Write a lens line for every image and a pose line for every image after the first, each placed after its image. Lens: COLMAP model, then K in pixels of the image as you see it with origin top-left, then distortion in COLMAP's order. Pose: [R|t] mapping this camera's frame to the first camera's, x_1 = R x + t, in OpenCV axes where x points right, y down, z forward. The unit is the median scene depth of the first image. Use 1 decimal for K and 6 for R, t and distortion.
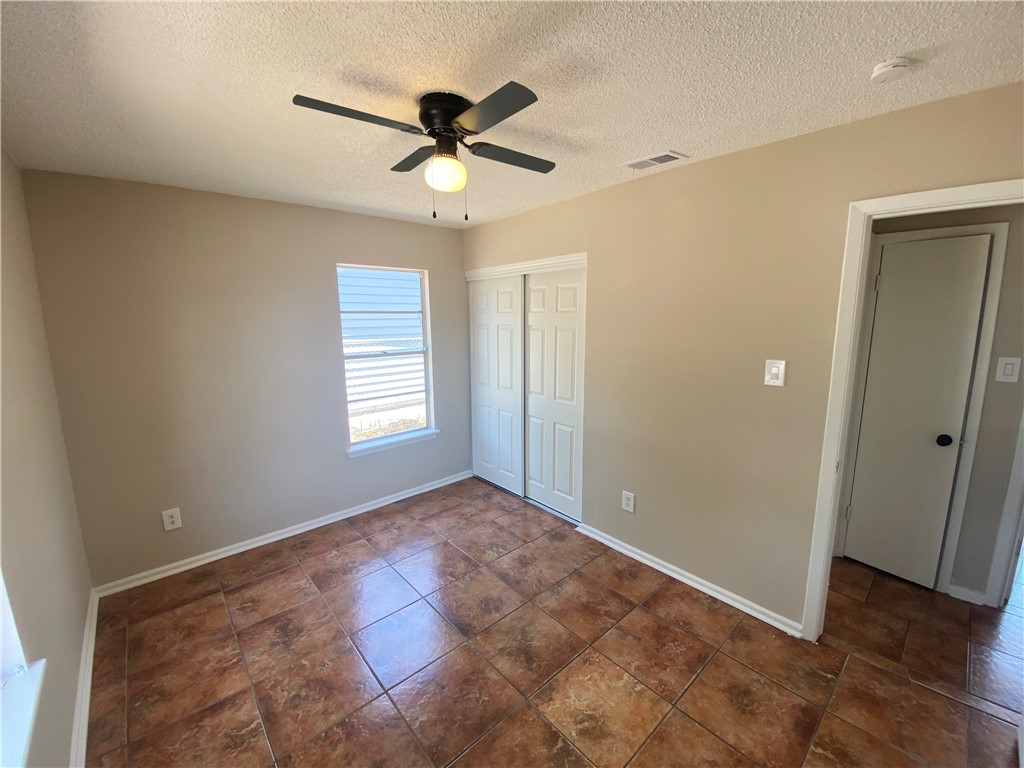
lens RADIAL K [[427.6, 0, 517.1], [0, 427.6, 393.3], [0, 0, 1]] dist [0.020954, -0.008109]
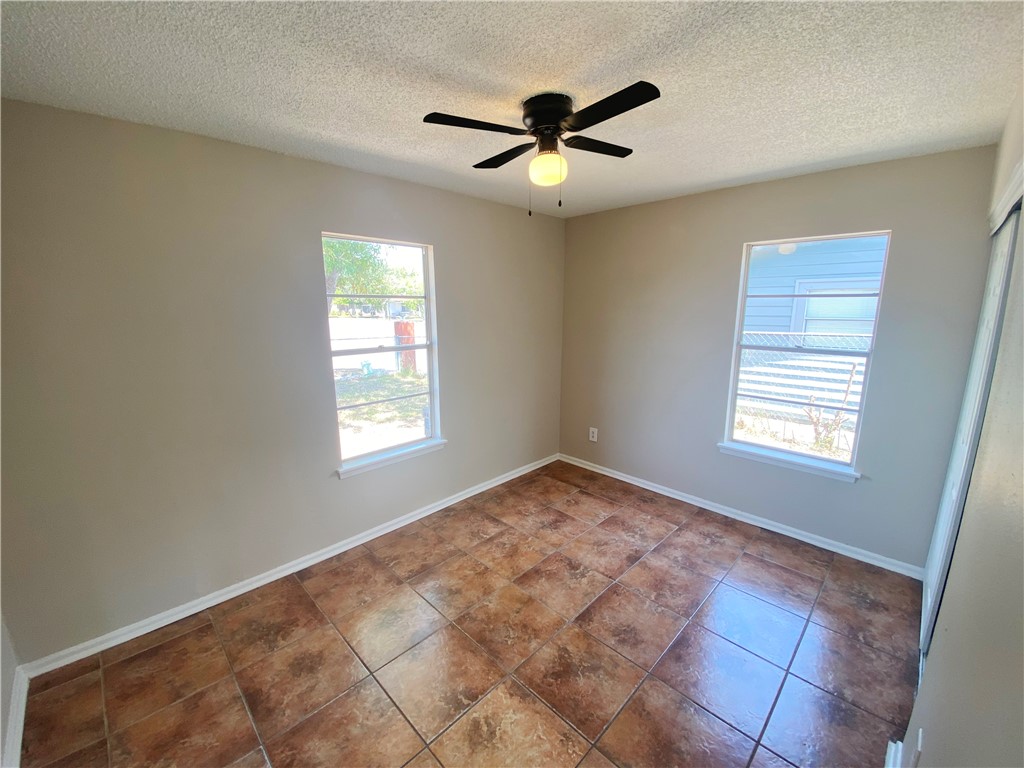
lens RADIAL K [[427.6, 0, 511.4], [0, 427.6, 399.5], [0, 0, 1]] dist [0.020954, -0.008109]
pose [[0.044292, 0.239809, -0.969809, 0.693071], [-0.191321, 0.954830, 0.227367, -0.126481], [0.980528, 0.175474, 0.088171, 0.632429]]
